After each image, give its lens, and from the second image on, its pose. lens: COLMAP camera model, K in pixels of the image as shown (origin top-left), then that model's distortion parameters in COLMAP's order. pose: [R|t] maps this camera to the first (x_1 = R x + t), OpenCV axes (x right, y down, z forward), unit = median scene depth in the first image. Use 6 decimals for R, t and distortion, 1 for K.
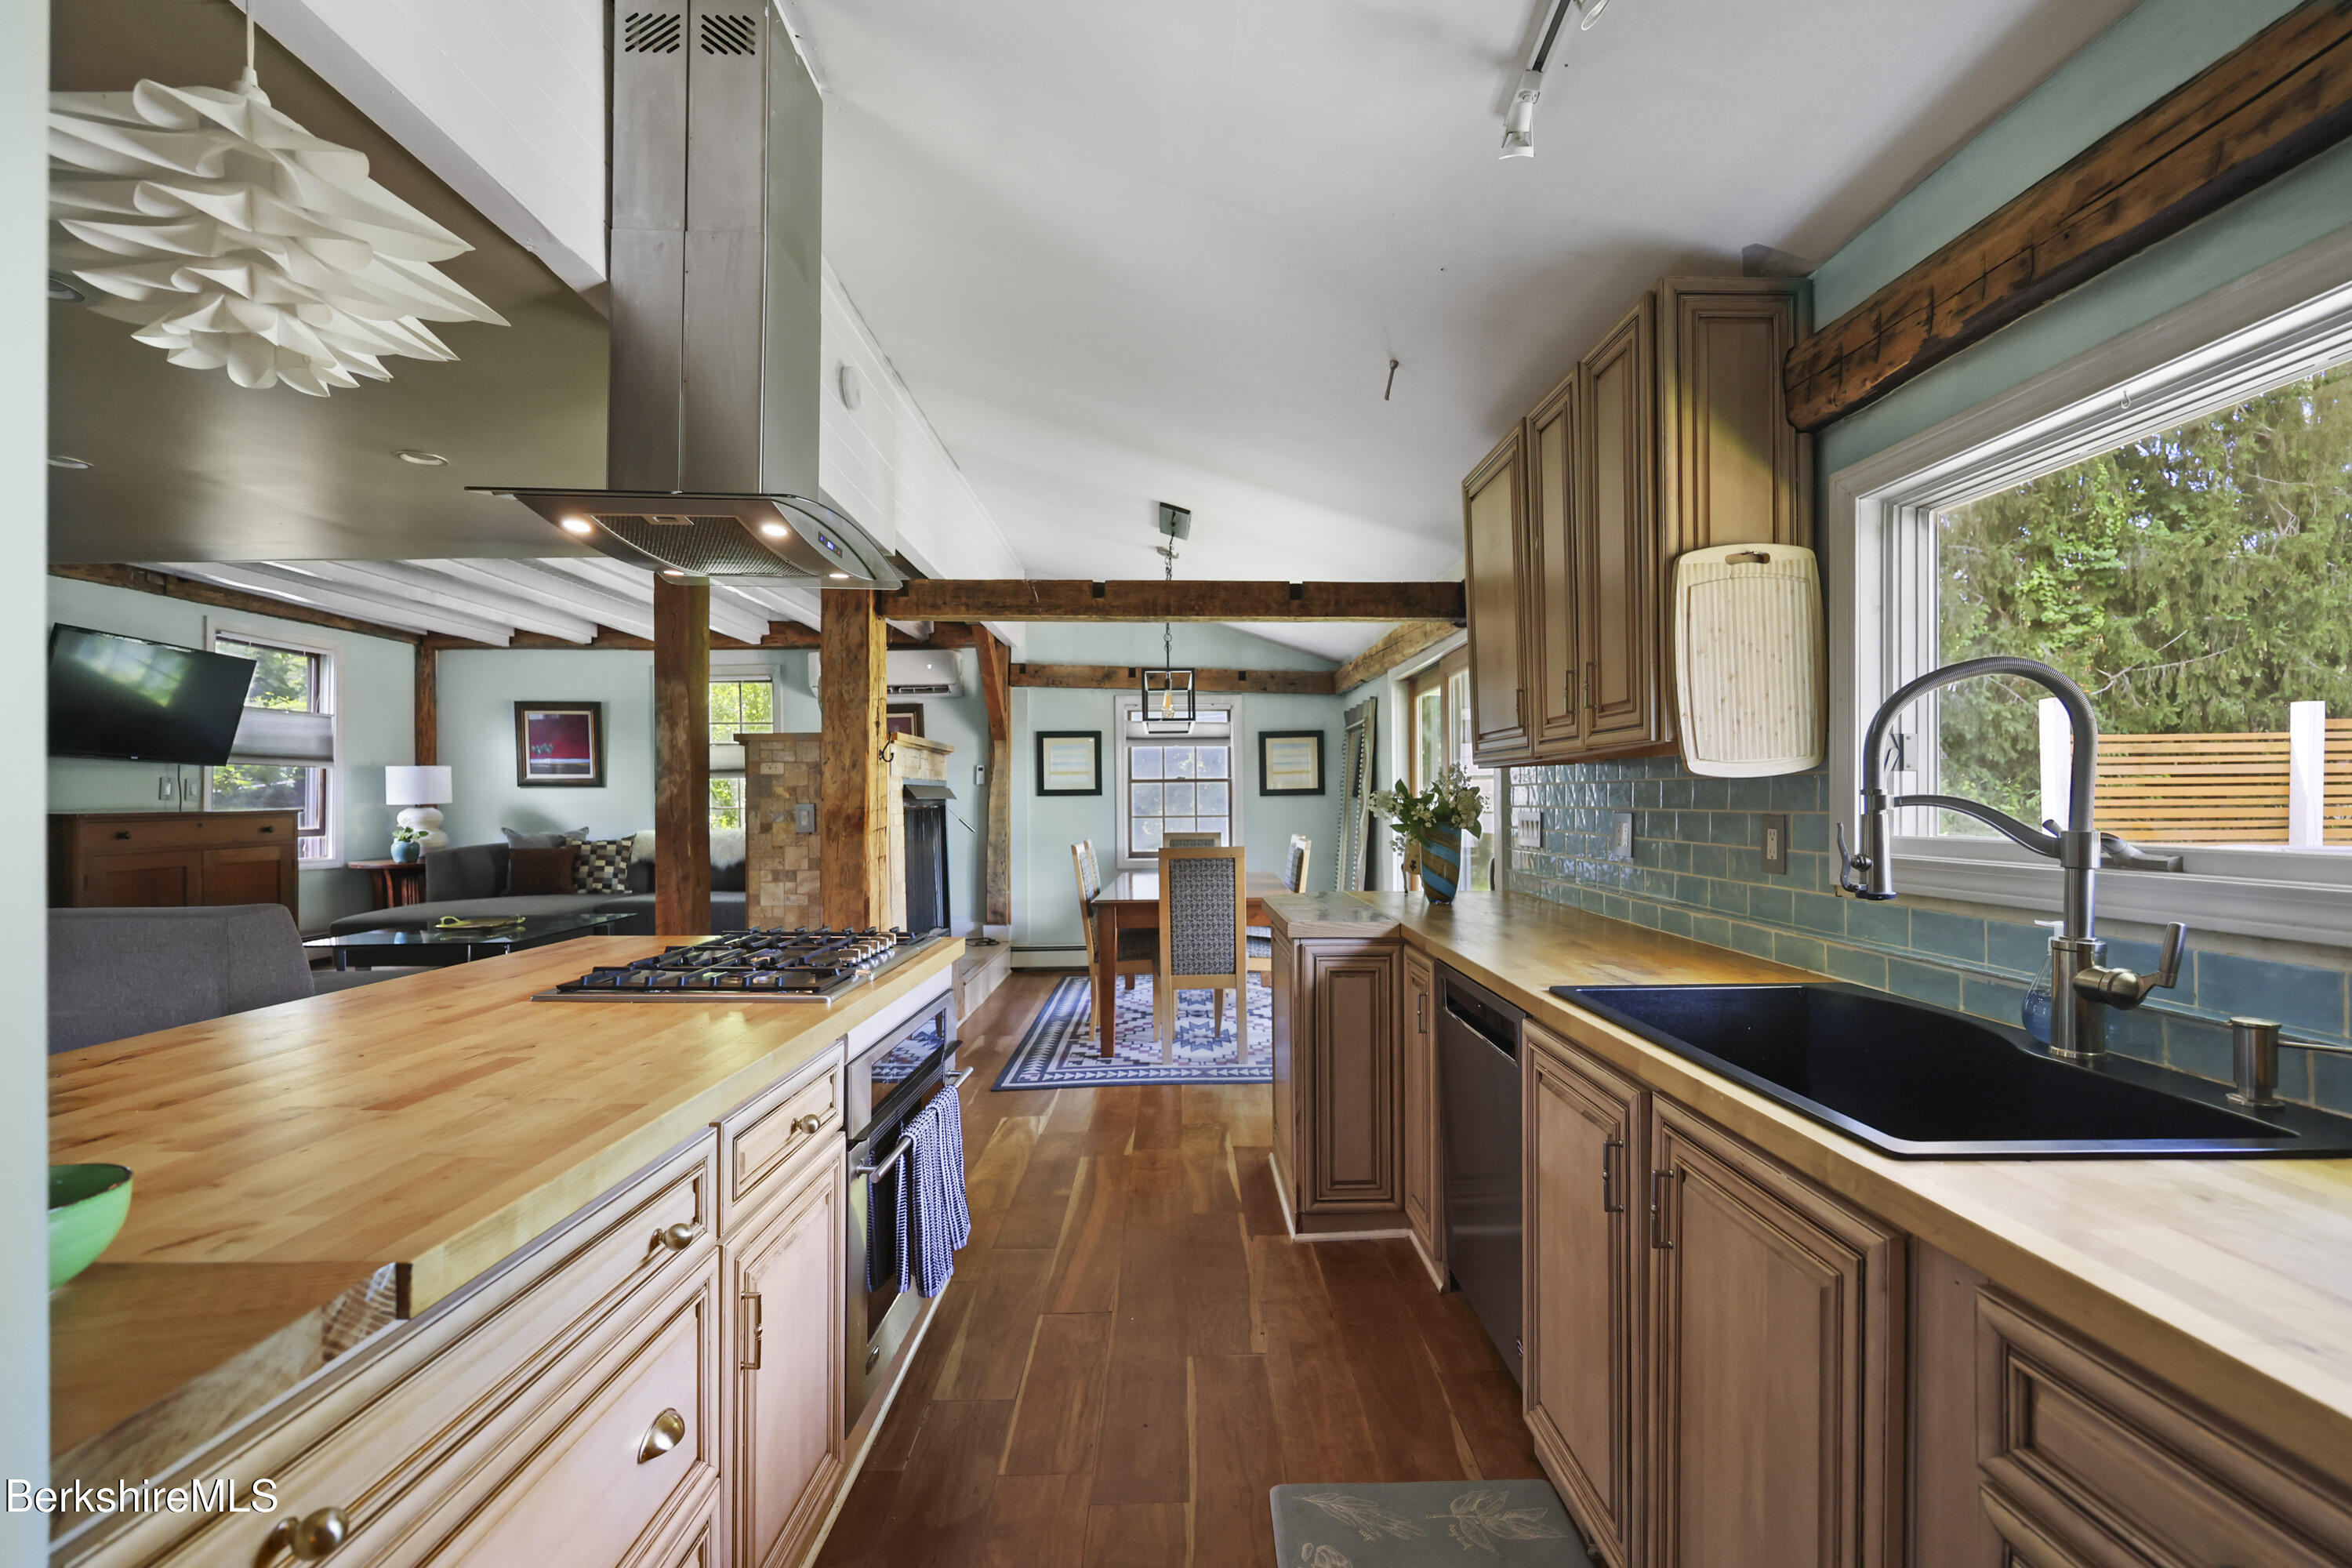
lens RADIAL K [[976.4, 0, 1192.0], [0, 976.4, 796.9], [0, 0, 1]] dist [-0.000977, -0.000737]
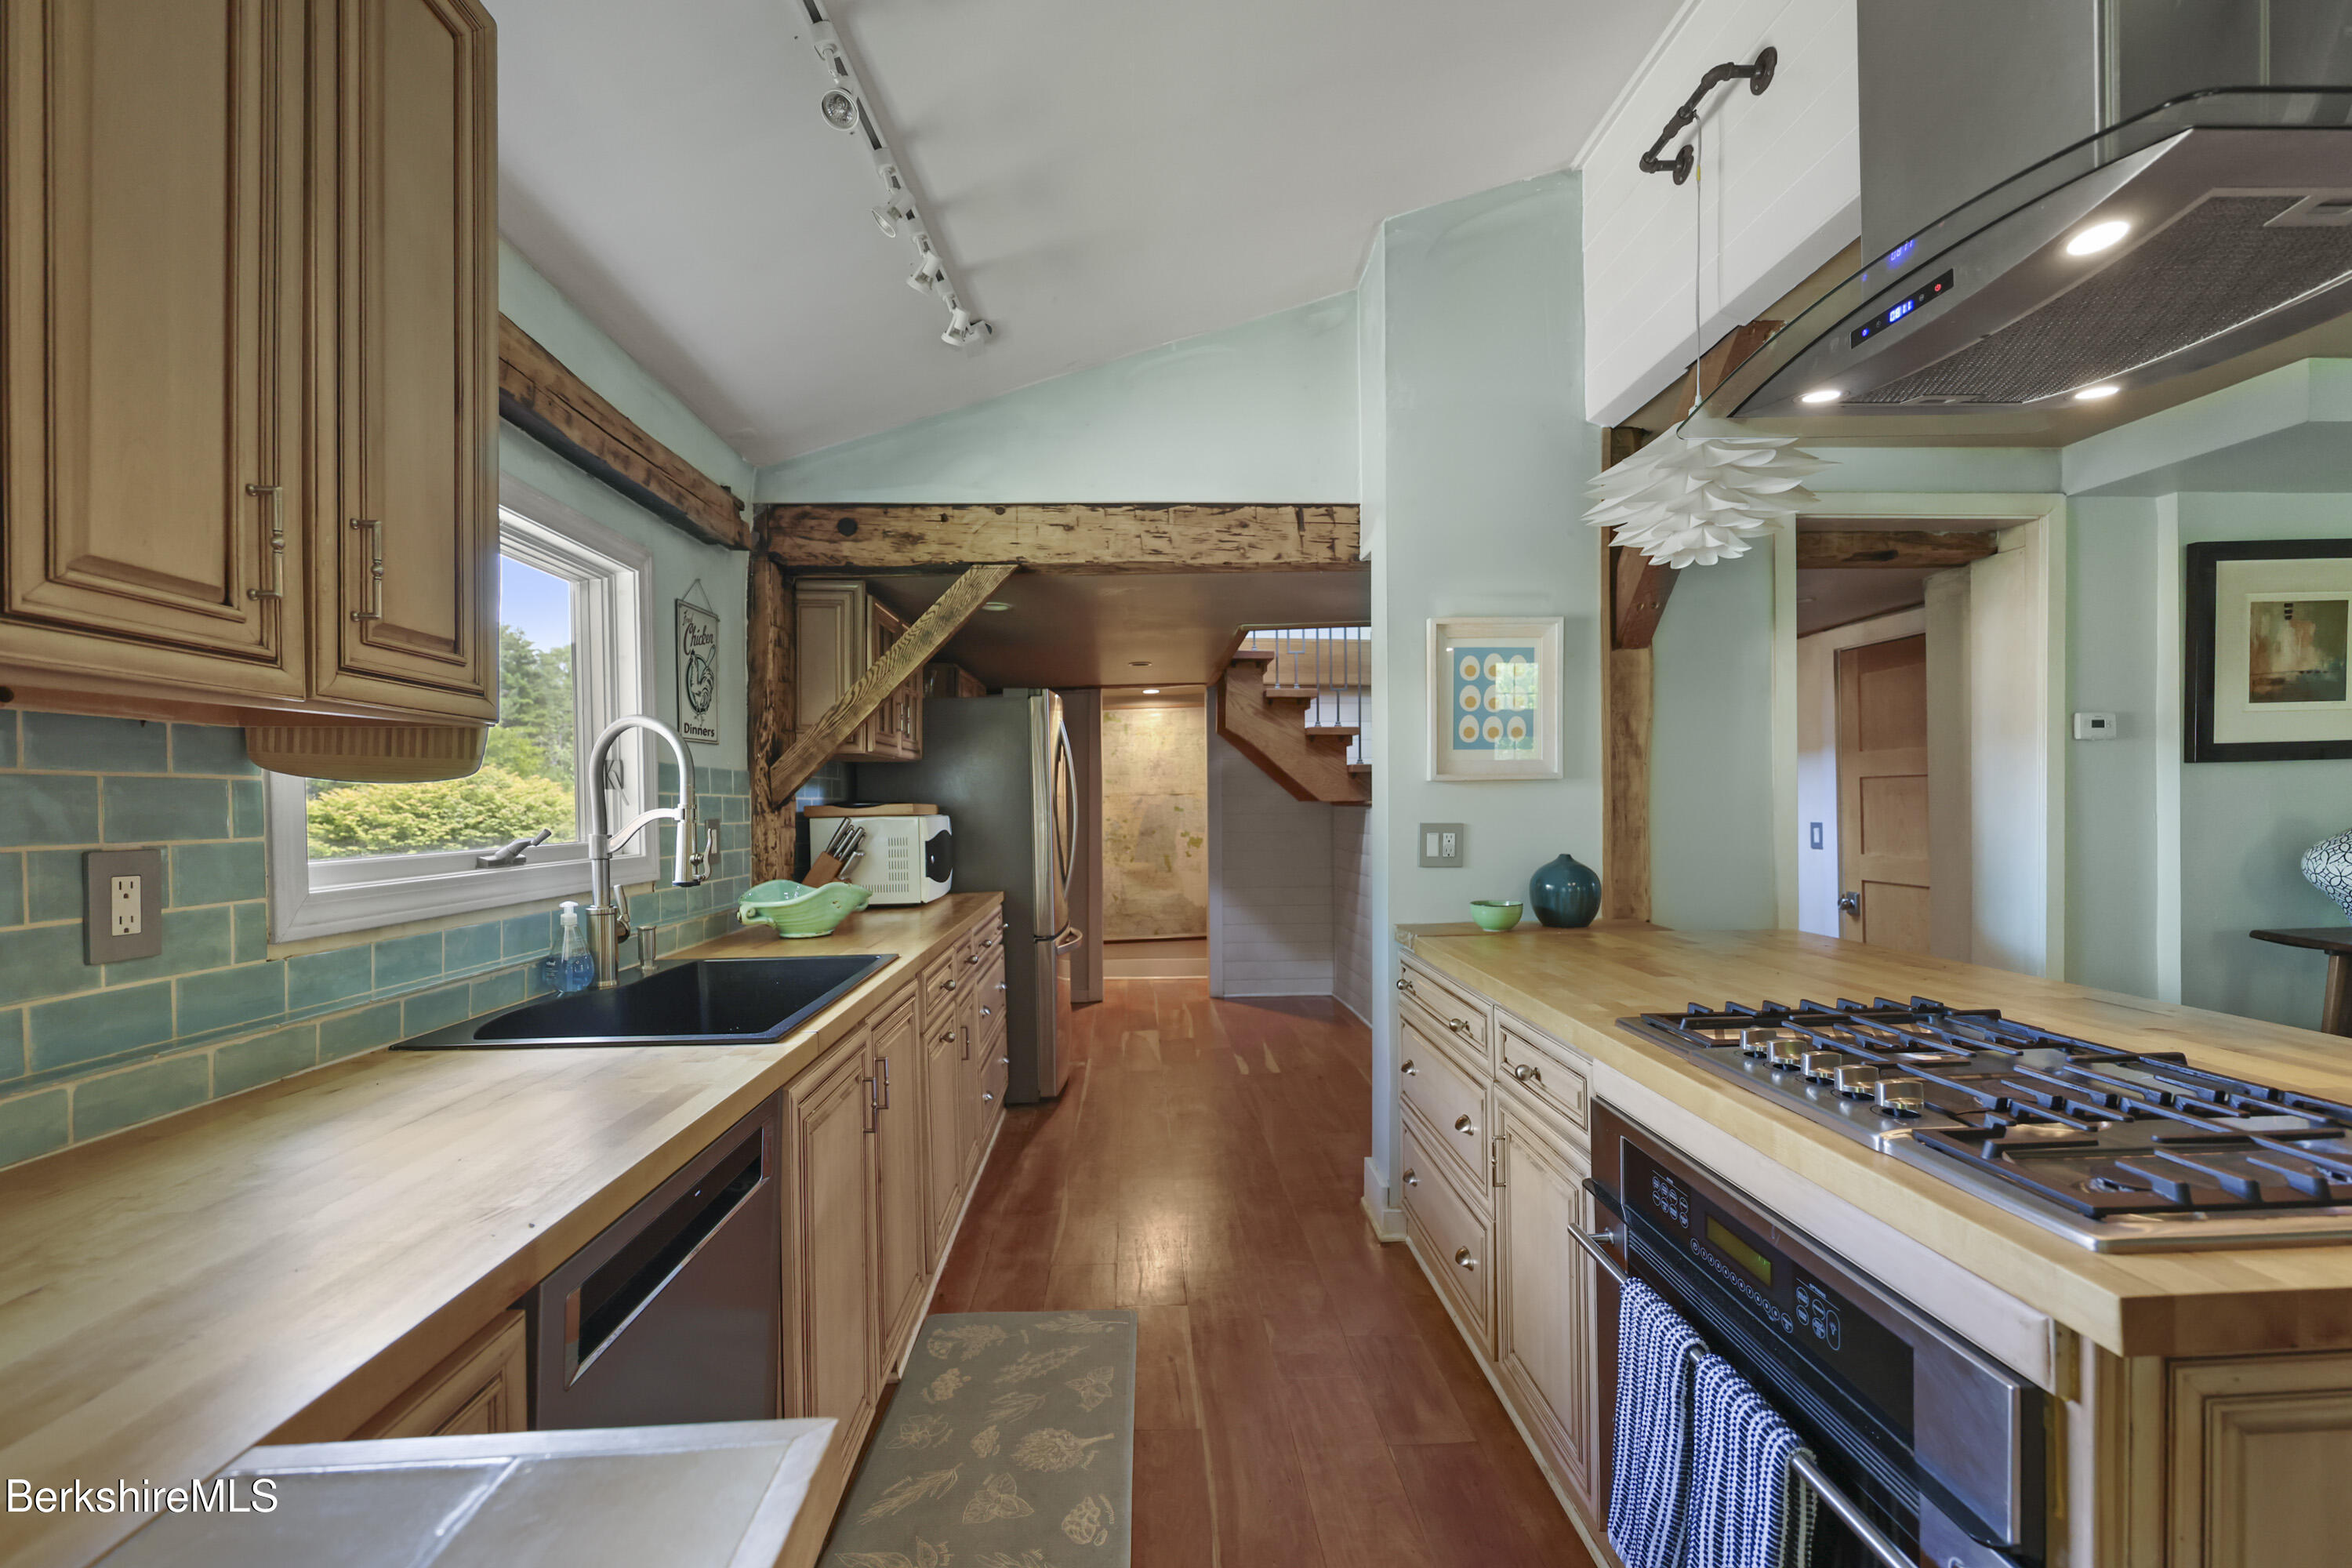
lens RADIAL K [[976.4, 0, 1176.0], [0, 976.4, 818.0], [0, 0, 1]] dist [-0.000977, -0.000737]
pose [[-0.999524, 0.013730, -0.027645, 0.011603], [0.013463, 0.999861, 0.009806, 0.001212], [0.027775, 0.009429, -0.999570, 0.449114]]
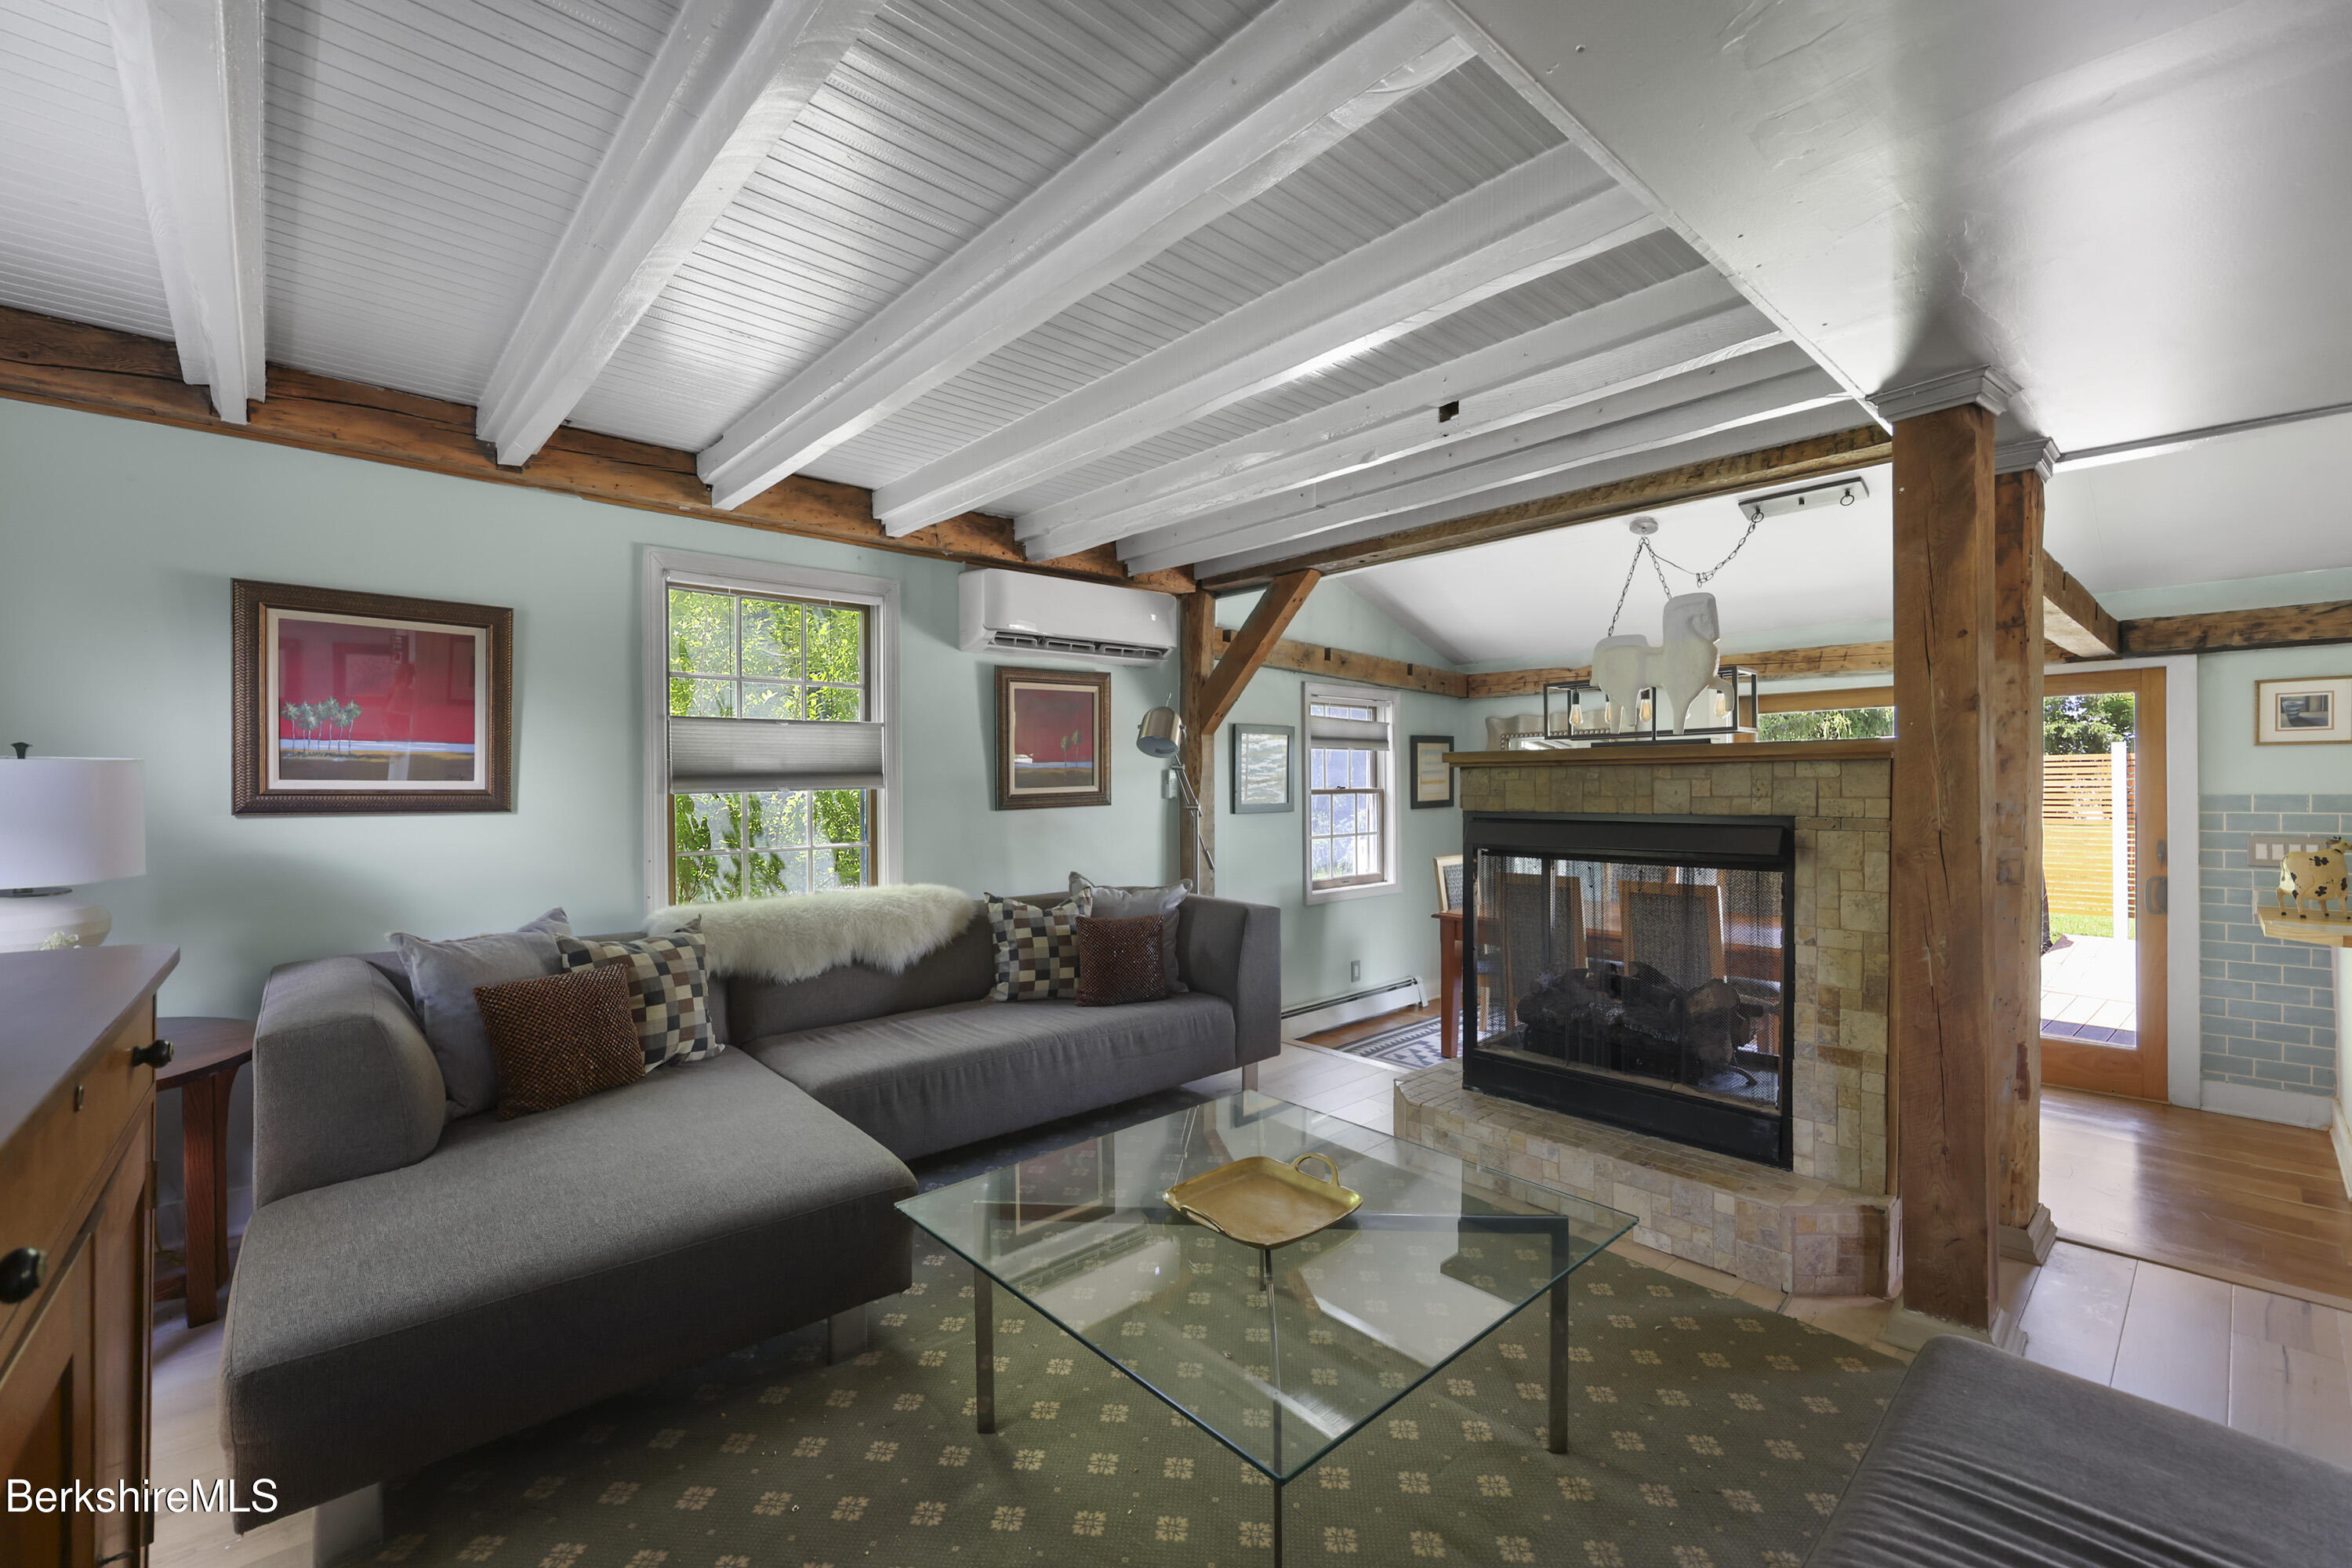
lens RADIAL K [[976.4, 0, 1177.1], [0, 976.4, 778.4], [0, 0, 1]] dist [-0.000977, -0.000737]
pose [[0.744987, 0.006003, 0.667052, -0.672331], [-0.000700, 0.999966, -0.008217, -0.020866], [-0.667079, 0.005654, 0.744966, 0.495763]]
